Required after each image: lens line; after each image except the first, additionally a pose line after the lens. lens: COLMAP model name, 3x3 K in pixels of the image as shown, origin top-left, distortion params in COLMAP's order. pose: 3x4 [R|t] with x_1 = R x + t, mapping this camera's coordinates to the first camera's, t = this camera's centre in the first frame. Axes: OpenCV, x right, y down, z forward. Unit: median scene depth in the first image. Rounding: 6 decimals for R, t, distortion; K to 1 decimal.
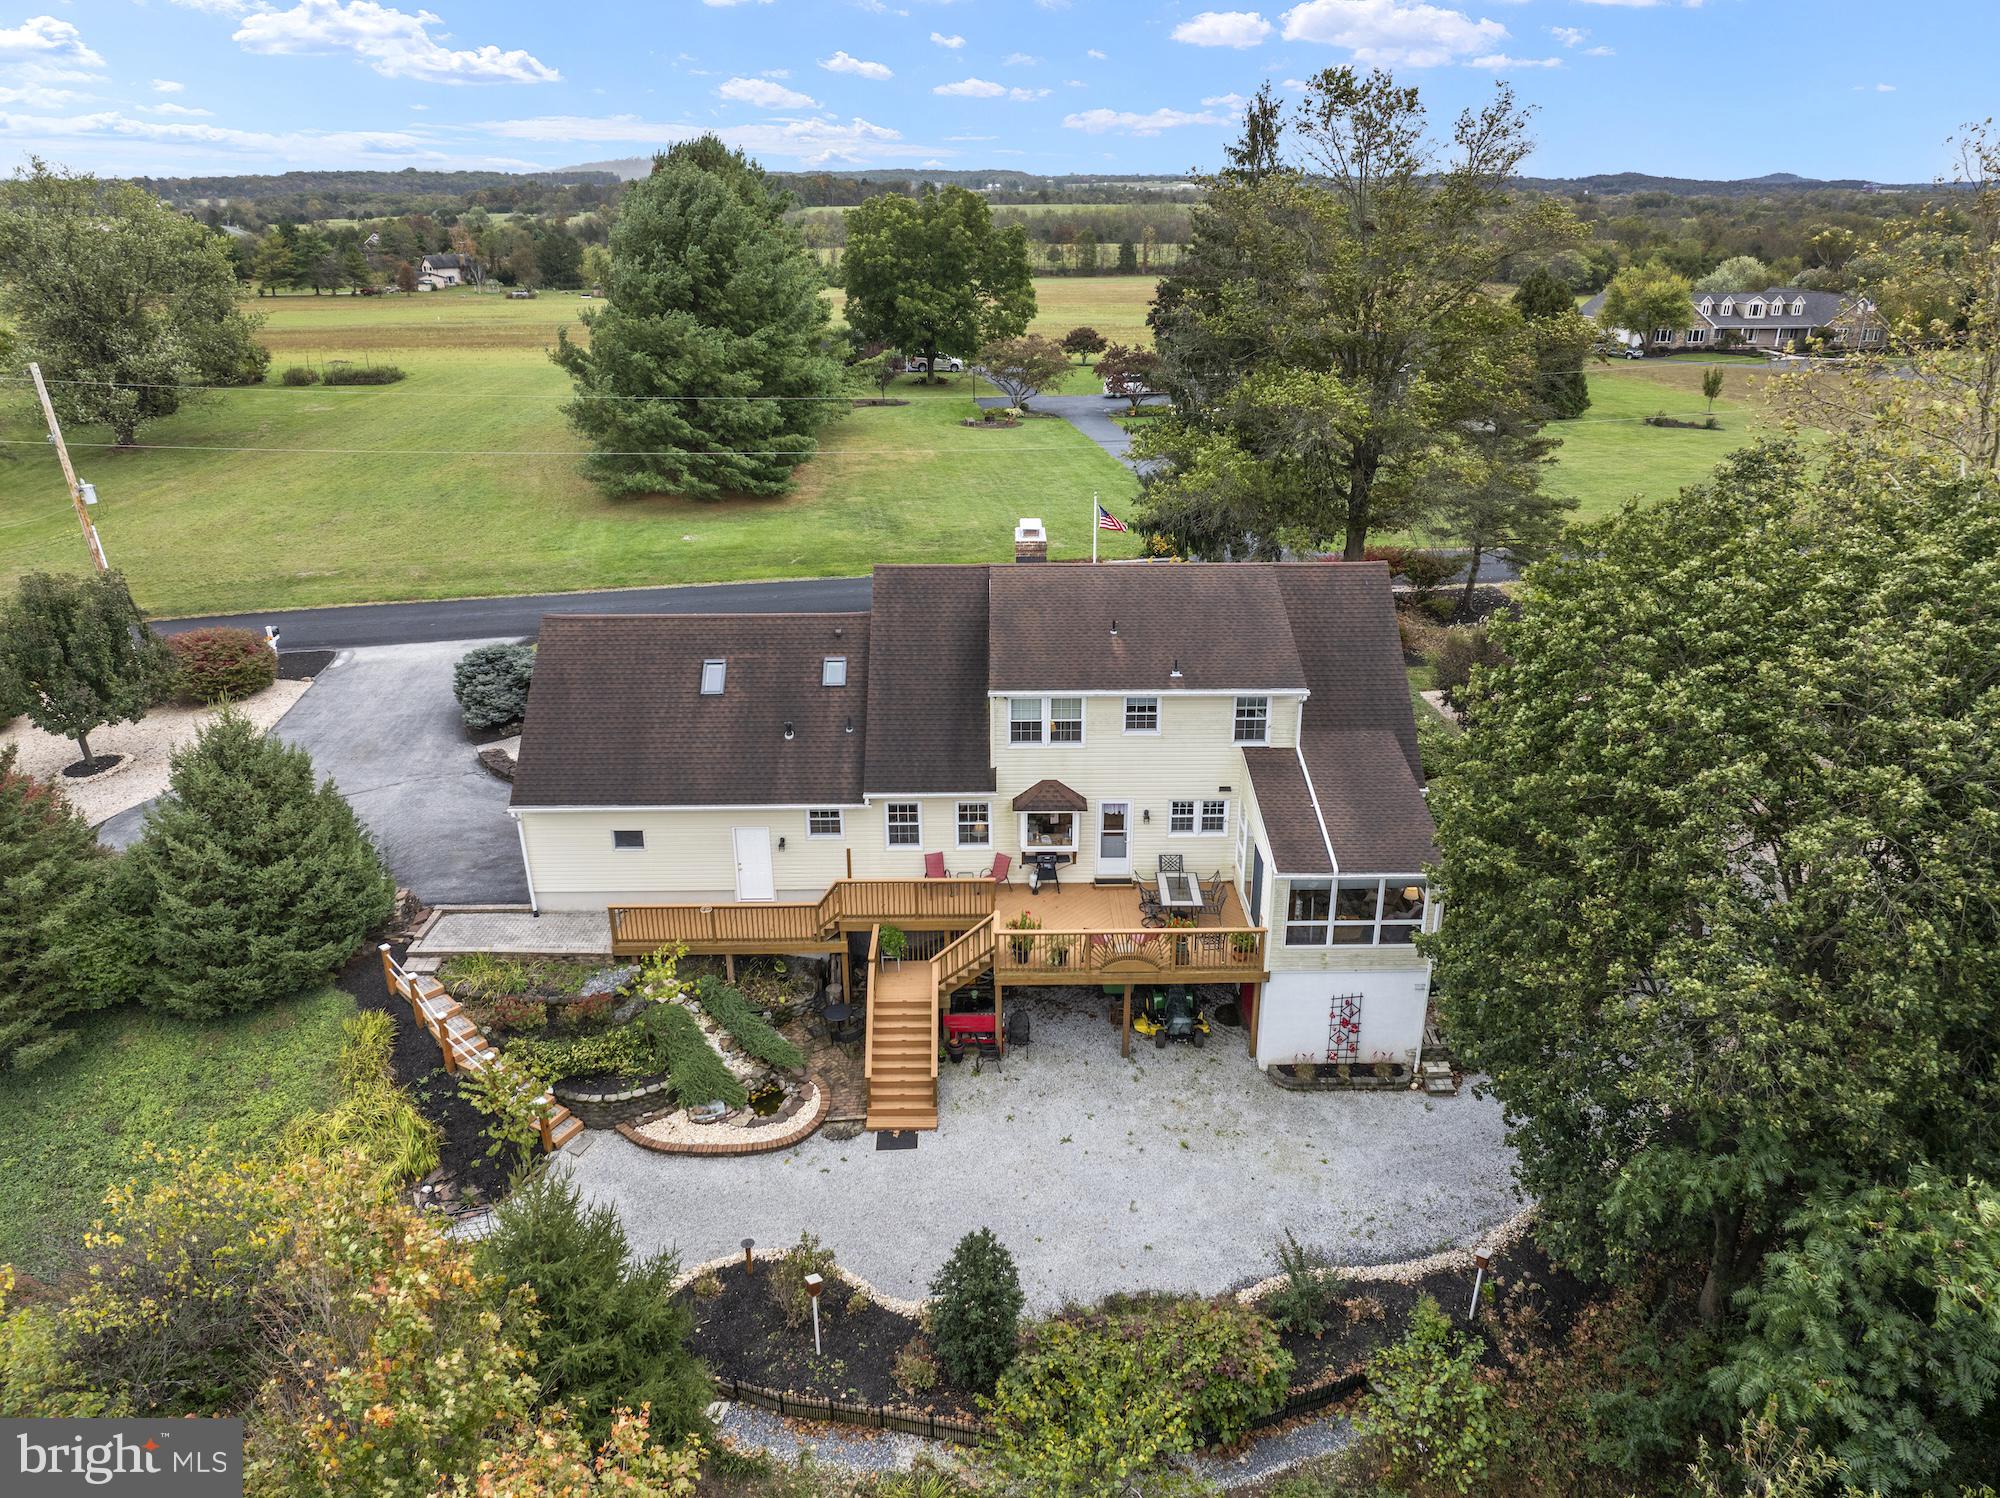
lens RADIAL K [[1405.7, 0, 1011.2], [0, 1405.7, 738.7], [0, 0, 1]] dist [-0.031650, -0.003939]
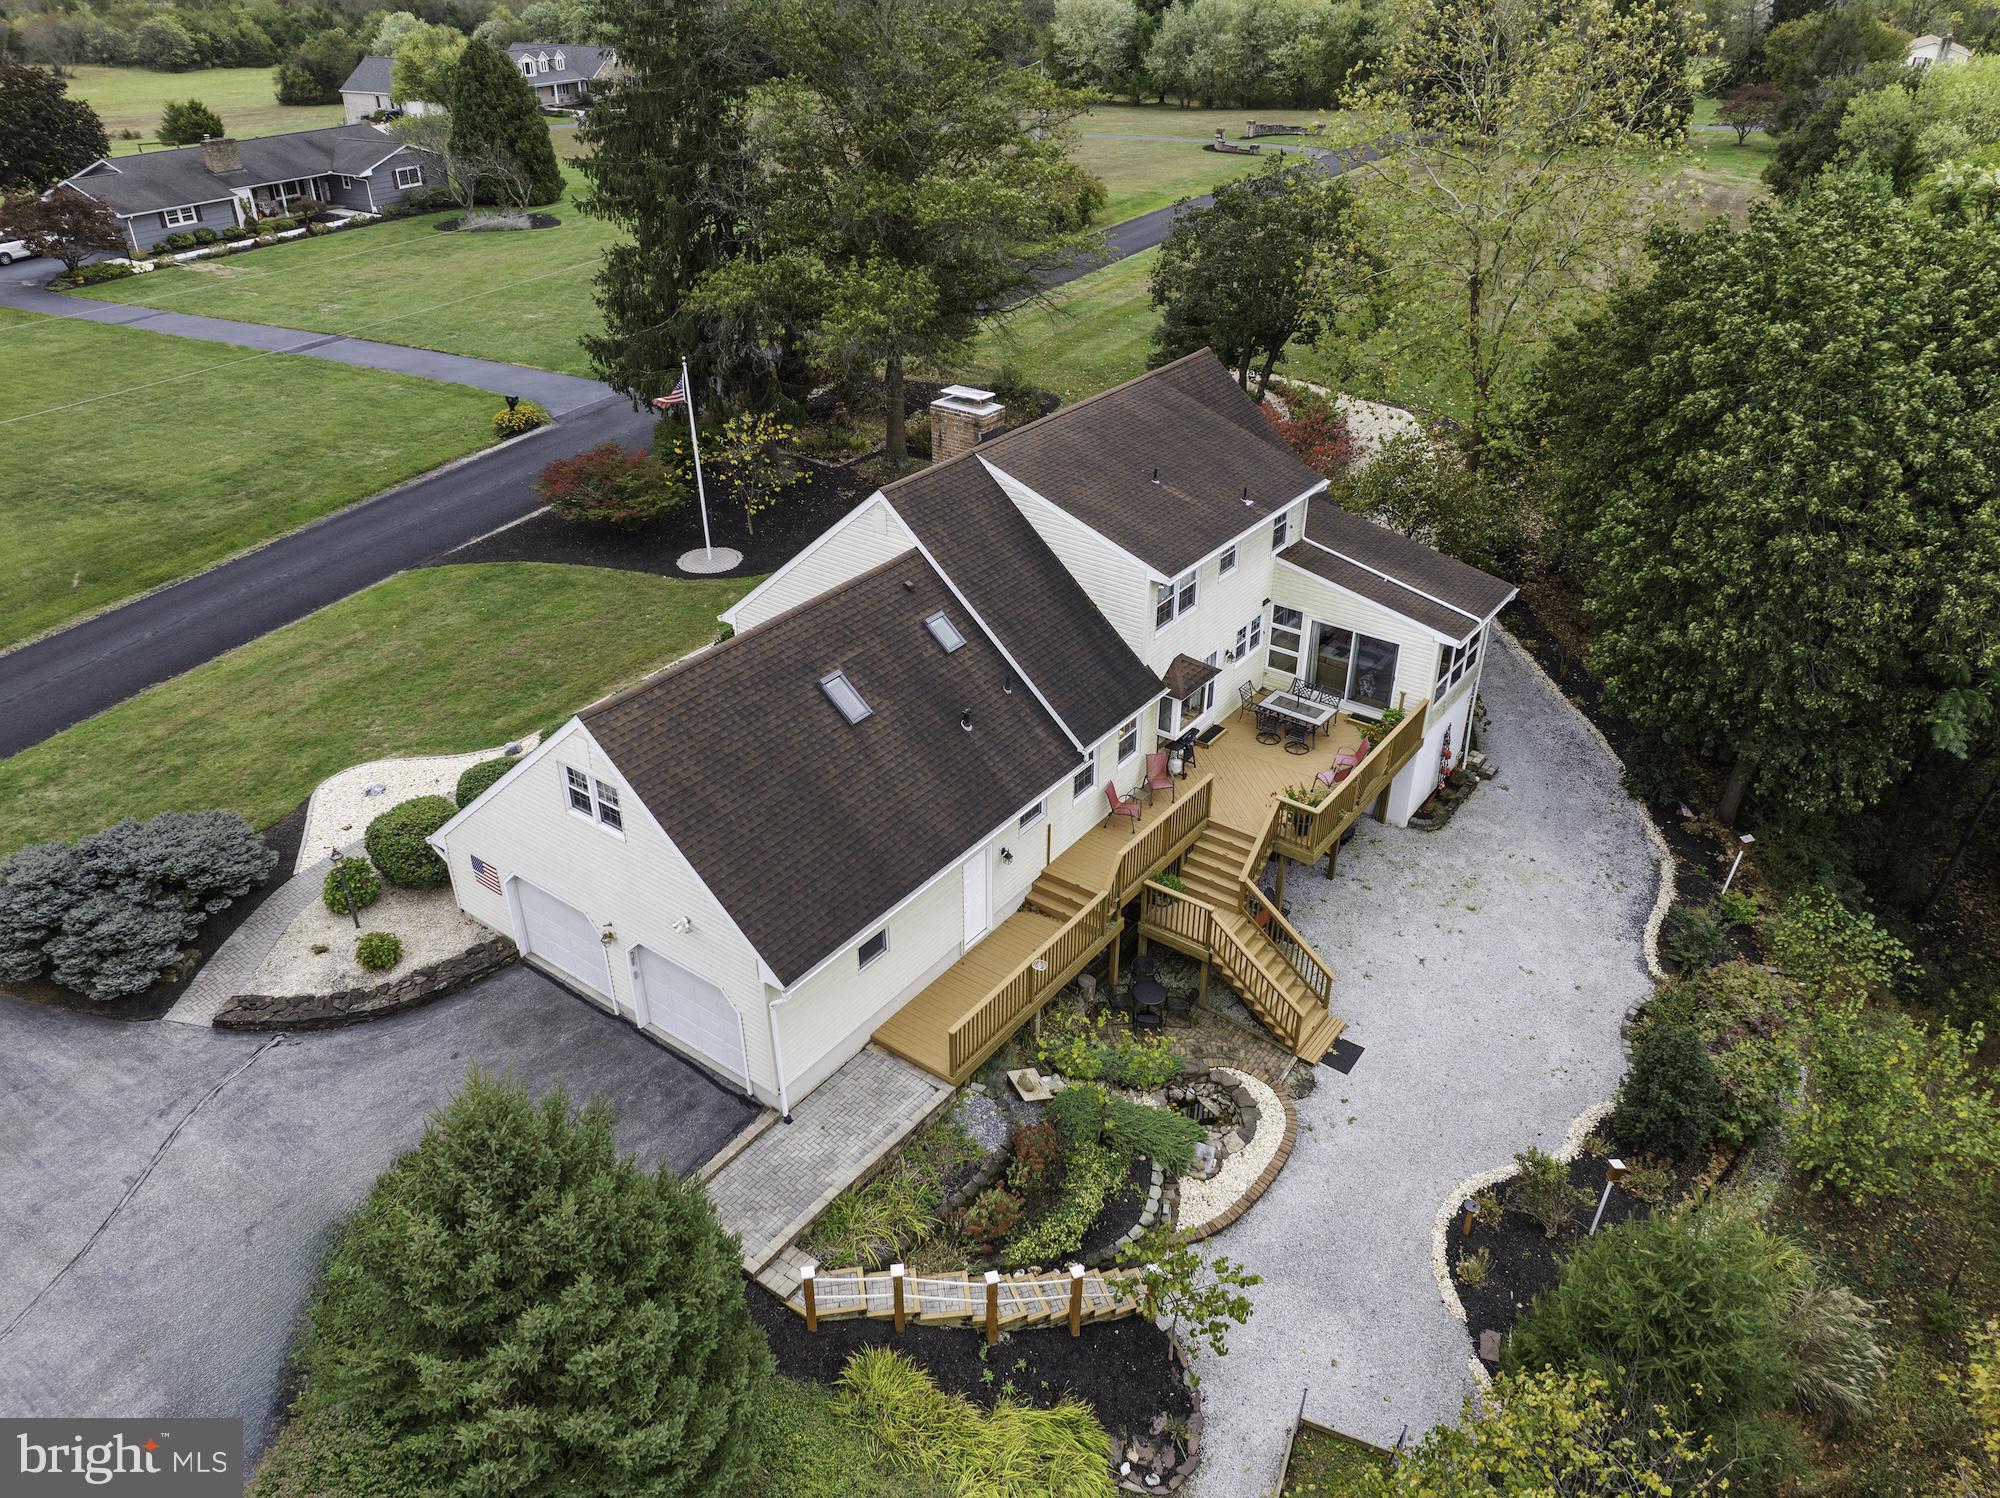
lens RADIAL K [[1405.7, 0, 1011.2], [0, 1405.7, 738.7], [0, 0, 1]] dist [-0.031650, -0.003939]
pose [[0.599072, -0.401673, 0.692655, -0.699946], [0.294492, 0.914965, 0.275887, -0.207478], [-0.744571, 0.038705, 0.666420, 0.479395]]
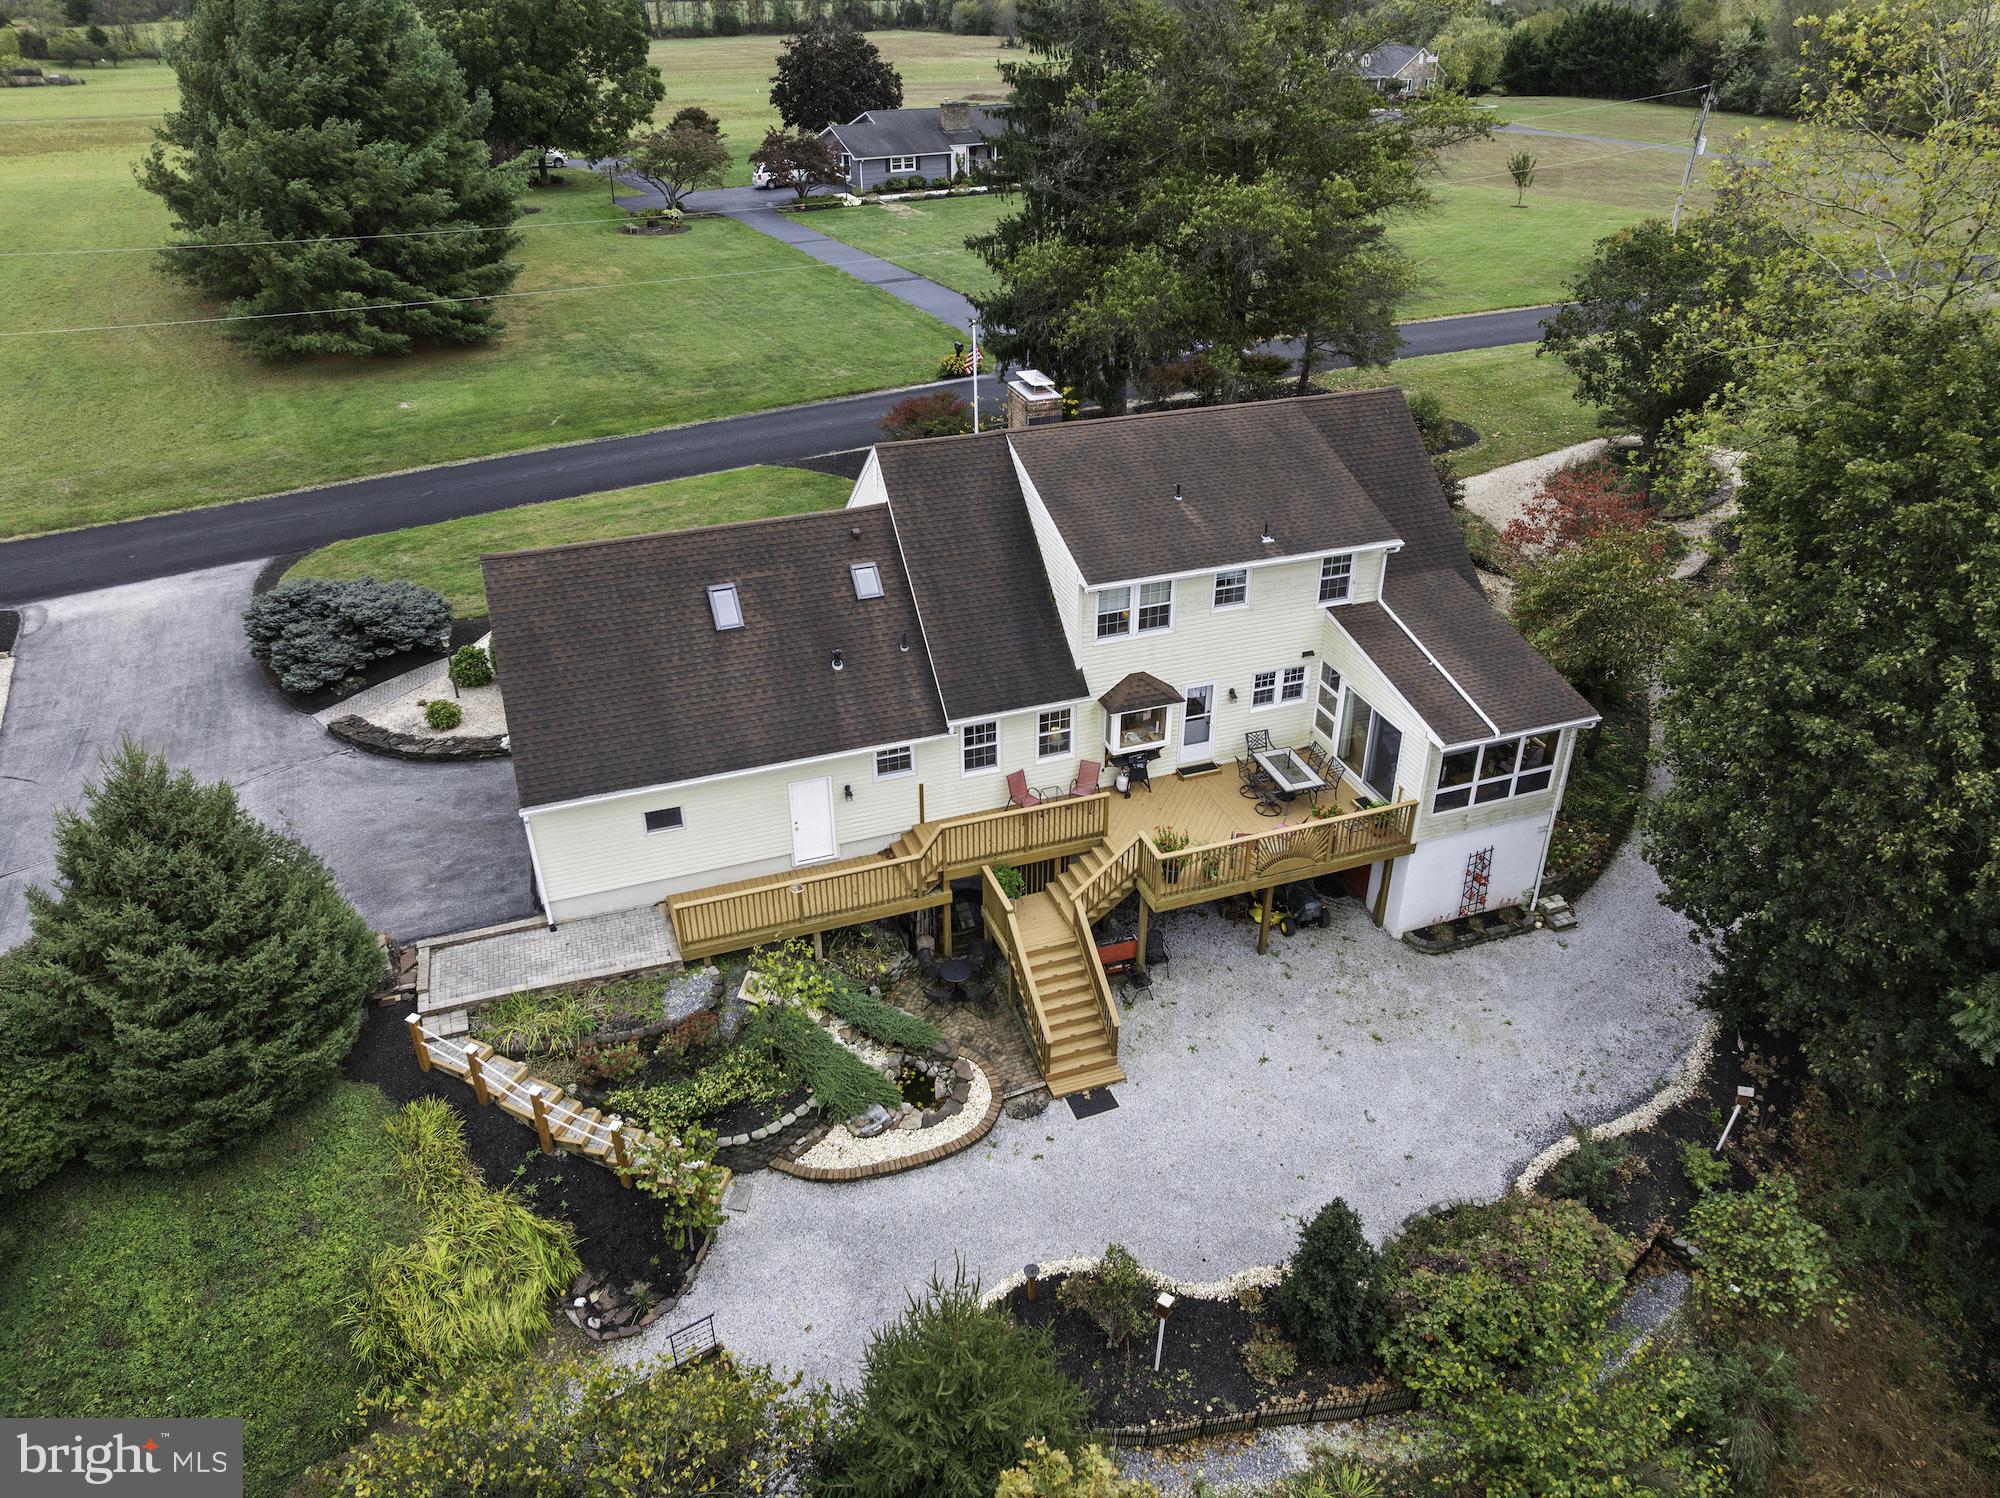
lens RADIAL K [[1405.7, 0, 1011.2], [0, 1405.7, 738.7], [0, 0, 1]] dist [-0.031650, -0.003939]
pose [[0.944940, -0.162757, 0.283899, -0.313920], [0.118523, 0.978862, 0.166679, -0.089548], [-0.305026, -0.123853, 0.944256, 0.173071]]
